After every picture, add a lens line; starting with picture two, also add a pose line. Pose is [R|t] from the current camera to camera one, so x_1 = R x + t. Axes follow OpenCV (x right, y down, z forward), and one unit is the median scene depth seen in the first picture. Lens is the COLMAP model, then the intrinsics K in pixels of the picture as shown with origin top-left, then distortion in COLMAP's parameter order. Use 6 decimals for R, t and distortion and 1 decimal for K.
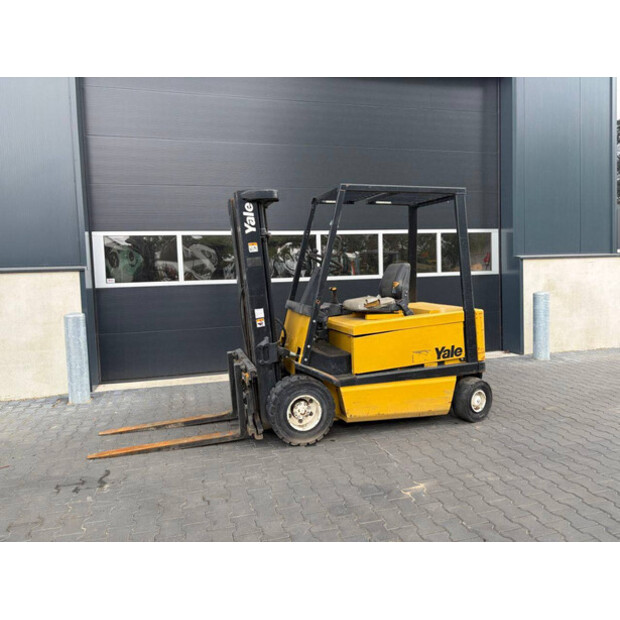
lens RADIAL K [[474.3, 0, 309.2], [0, 474.3, 306.9], [0, 0, 1]] dist [0.041388, -0.047930]
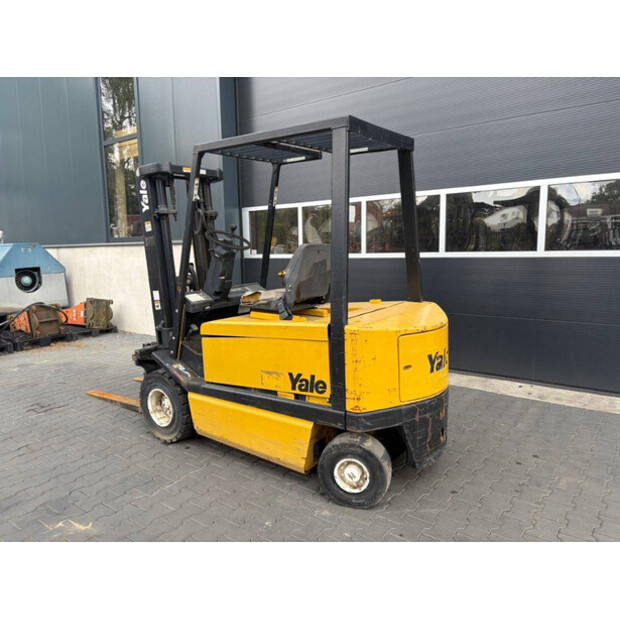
lens RADIAL K [[468.4, 0, 307.3], [0, 468.4, 313.1], [0, 0, 1]] dist [-0.004502, -0.002663]
pose [[0.611260, 0.128211, -0.780976, 0.780173], [-0.051021, 0.991122, 0.122777, -0.078278], [0.789784, -0.035202, 0.612374, 0.617066]]
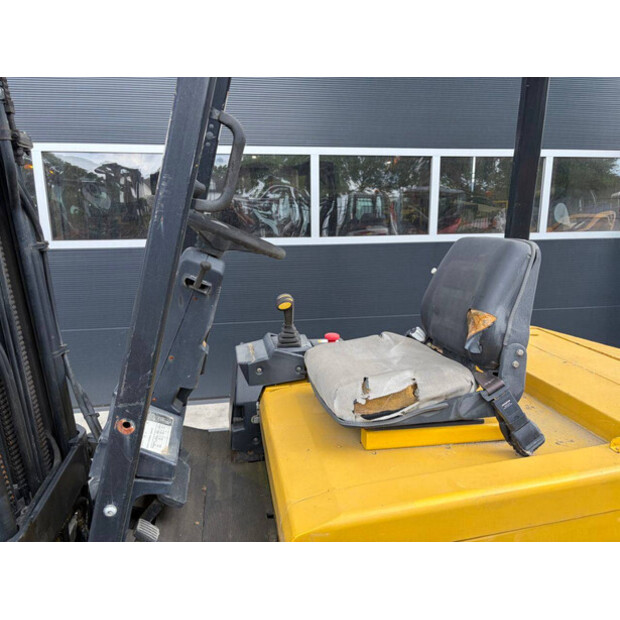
lens RADIAL K [[474.3, 0, 309.2], [0, 474.3, 306.9], [0, 0, 1]] dist [0.041388, -0.047930]
pose [[0.994455, 0.044211, -0.095417, 0.113633], [-0.031087, 0.990374, 0.134884, -0.092281], [0.100462, -0.131170, 0.986257, 0.744095]]
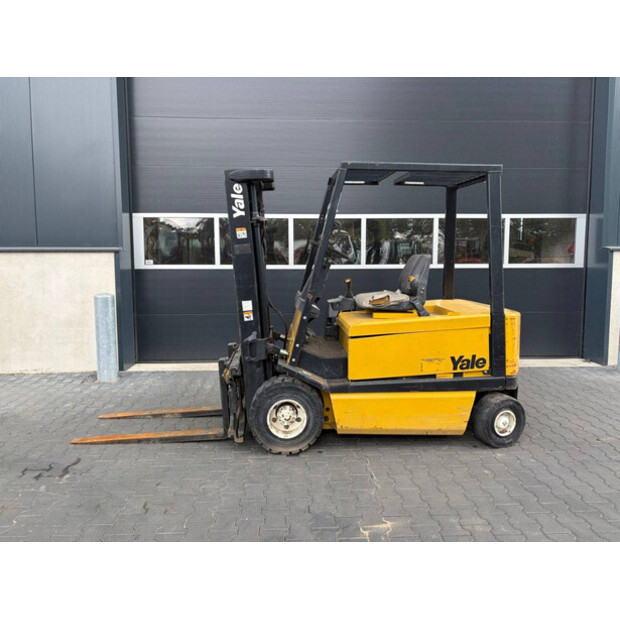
lens RADIAL K [[474.3, 0, 309.2], [0, 474.3, 306.9], [0, 0, 1]] dist [0.041388, -0.047930]
pose [[0.976000, 0.051655, -0.211555, 0.192788], [-0.043522, 0.998130, 0.042923, -0.026922], [0.213376, -0.032686, 0.976423, 0.123953]]
